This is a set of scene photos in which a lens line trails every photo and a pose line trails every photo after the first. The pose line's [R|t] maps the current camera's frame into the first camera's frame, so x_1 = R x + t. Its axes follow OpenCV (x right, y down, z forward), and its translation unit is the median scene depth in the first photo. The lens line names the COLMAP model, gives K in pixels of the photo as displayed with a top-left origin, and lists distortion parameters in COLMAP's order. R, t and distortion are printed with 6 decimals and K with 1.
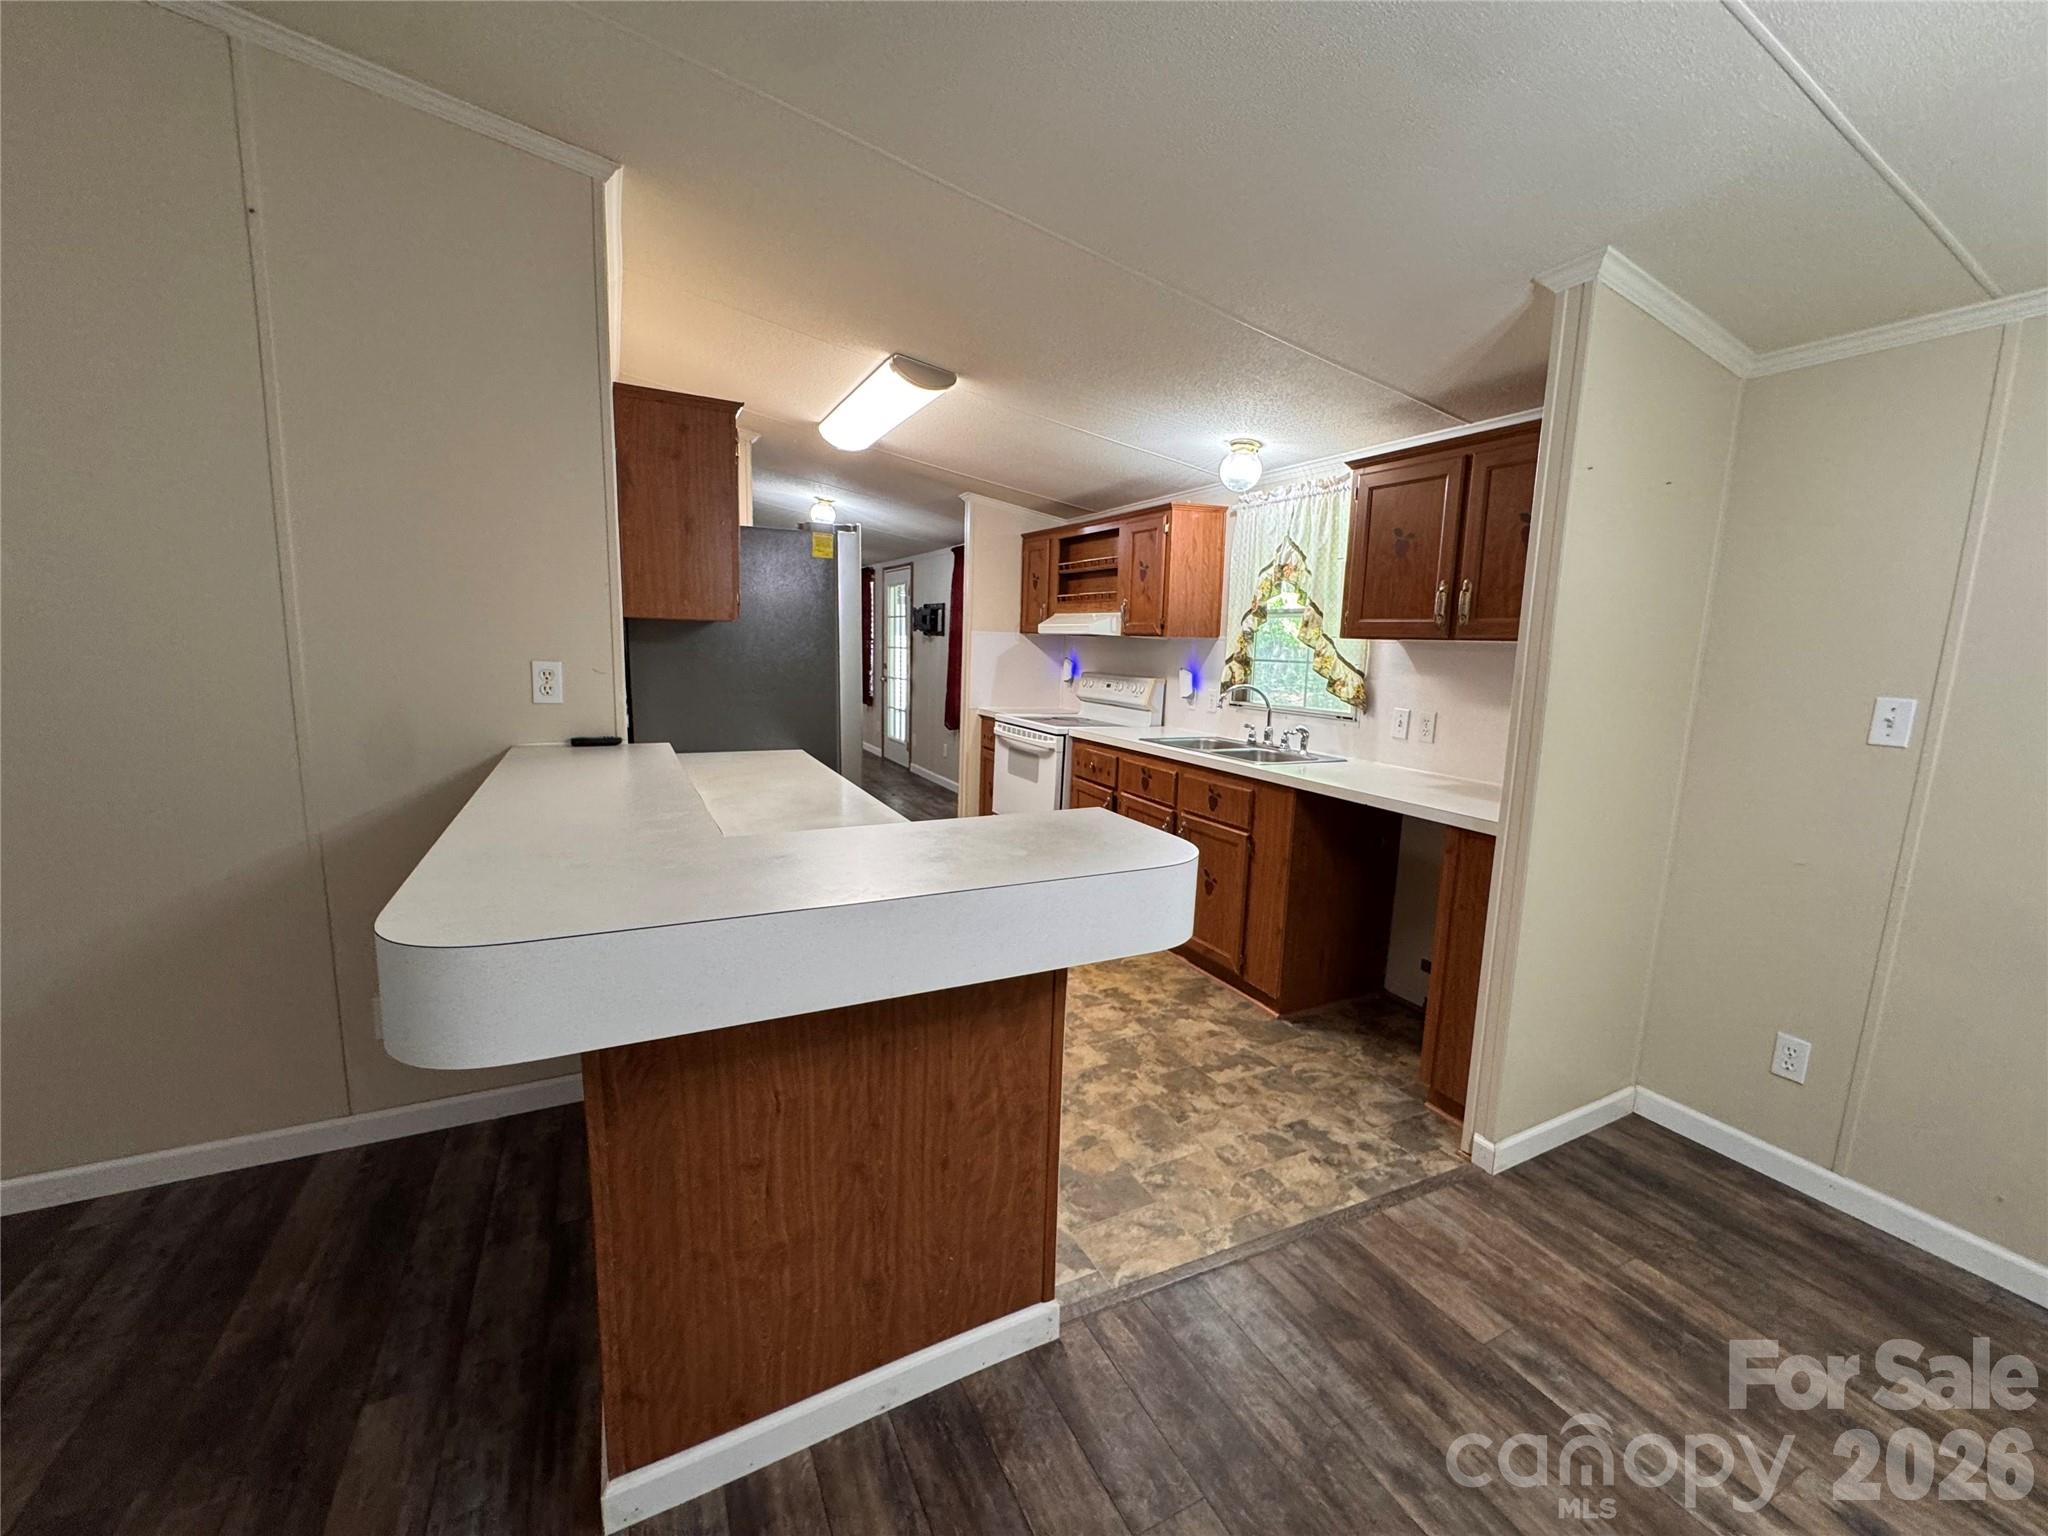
lens RADIAL K [[821.1, 0, 1023.1], [0, 821.1, 761.7], [0, 0, 1]] dist [0.000029, -0.000027]
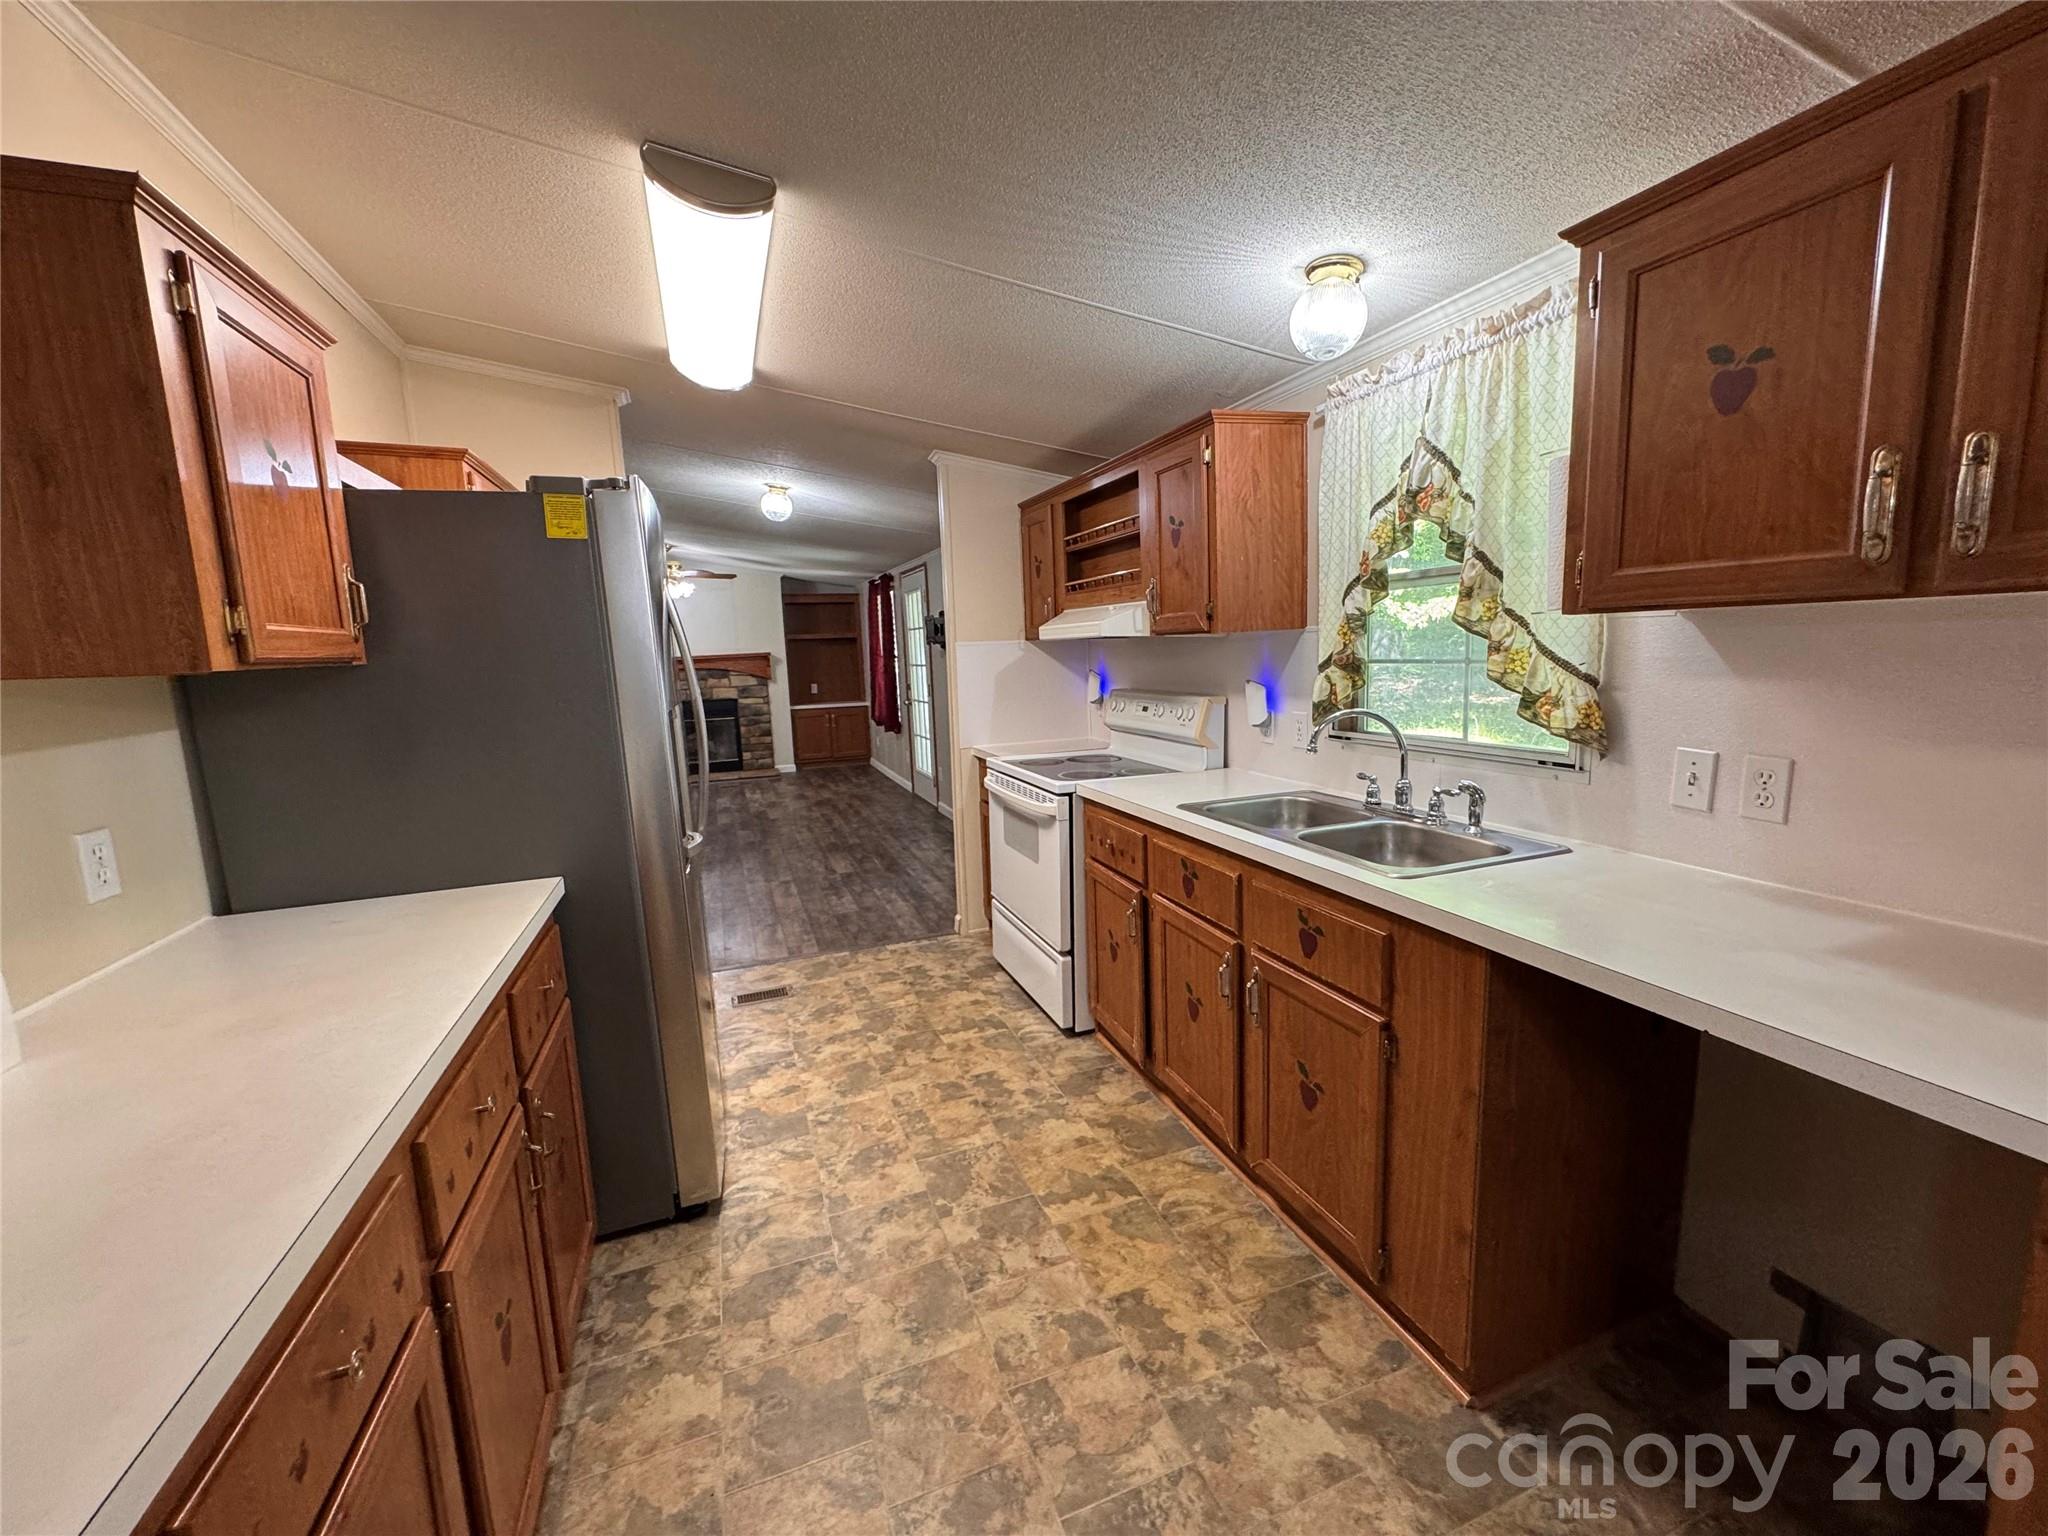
lens RADIAL K [[821.1, 0, 1021.8], [0, 821.1, 765.4], [0, 0, 1]] dist [0.000029, -0.000027]
pose [[0.992243, -0.051615, -0.113092, 0.105584], [0.051497, 0.998665, -0.003968, -0.065832], [0.113146, -0.001887, 0.993577, 0.419304]]
